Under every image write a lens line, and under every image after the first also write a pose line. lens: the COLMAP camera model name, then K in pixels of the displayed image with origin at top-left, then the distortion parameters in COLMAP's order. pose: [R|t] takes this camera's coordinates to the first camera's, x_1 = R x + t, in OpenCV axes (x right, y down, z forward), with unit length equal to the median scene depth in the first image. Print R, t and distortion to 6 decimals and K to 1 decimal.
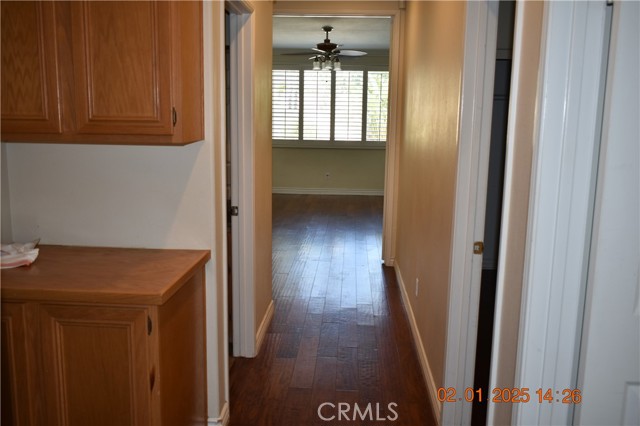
lens RADIAL K [[566.5, 0, 318.7], [0, 566.5, 212.0], [0, 0, 1]] dist [-0.025963, -0.004645]
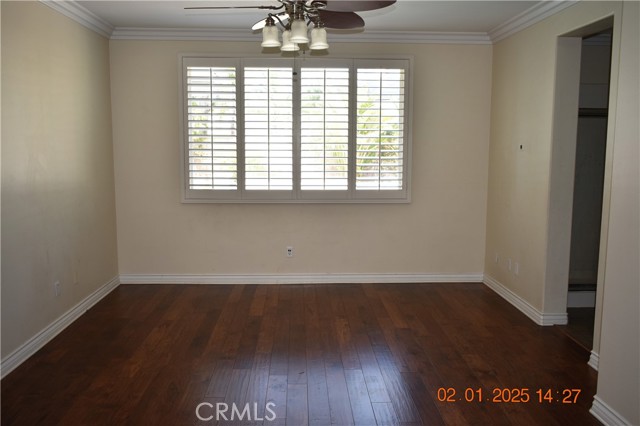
lens RADIAL K [[566.5, 0, 320.8], [0, 566.5, 214.0], [0, 0, 1]] dist [-0.025963, -0.004645]
pose [[0.995220, -0.023321, 0.094831, -0.006450], [0.026471, 0.999134, -0.032091, -0.083609], [-0.094001, 0.034448, 0.994976, 0.432836]]
